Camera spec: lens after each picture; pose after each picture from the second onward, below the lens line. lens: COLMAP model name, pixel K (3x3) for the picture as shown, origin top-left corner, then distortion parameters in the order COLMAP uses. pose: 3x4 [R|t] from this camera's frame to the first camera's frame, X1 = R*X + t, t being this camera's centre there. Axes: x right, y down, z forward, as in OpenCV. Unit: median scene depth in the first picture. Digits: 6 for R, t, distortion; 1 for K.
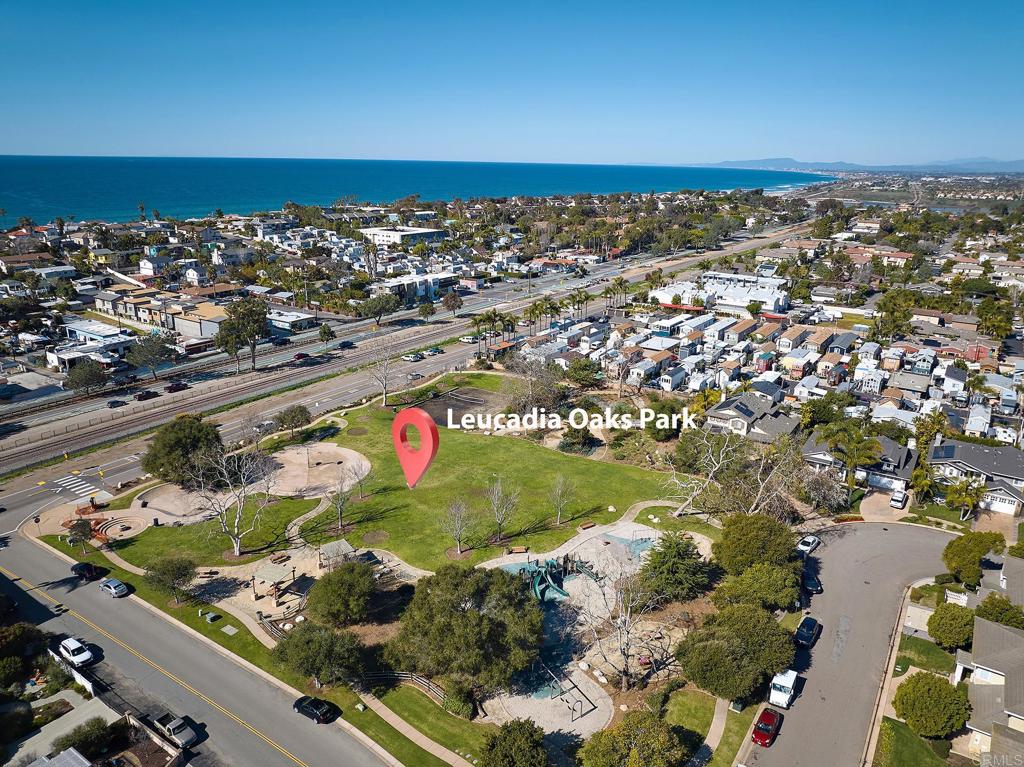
lens RADIAL K [[721.7, 0, 517.6], [0, 721.7, 385.9], [0, 0, 1]] dist [-0.038771, 0.005433]
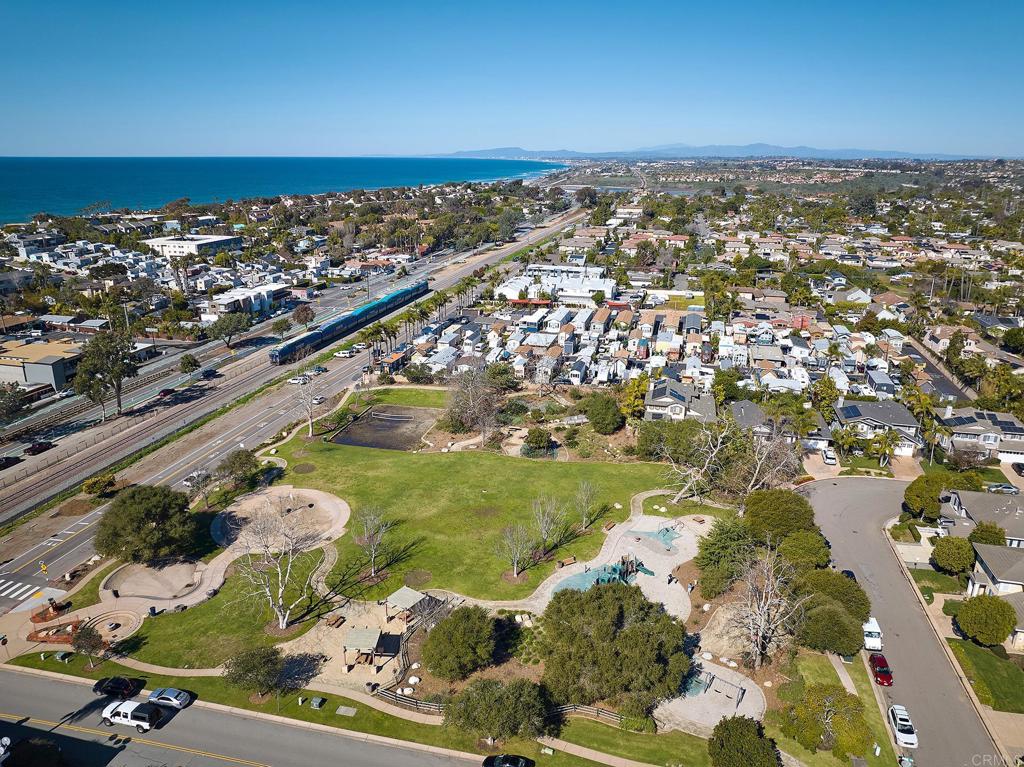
lens RADIAL K [[721.7, 0, 514.1], [0, 721.7, 381.9], [0, 0, 1]] dist [-0.038771, 0.005433]
pose [[0.940226, -0.112705, 0.321360, -0.210822], [0.110729, 0.993549, 0.024483, -0.033084], [-0.322046, 0.012564, 0.946641, 0.033837]]
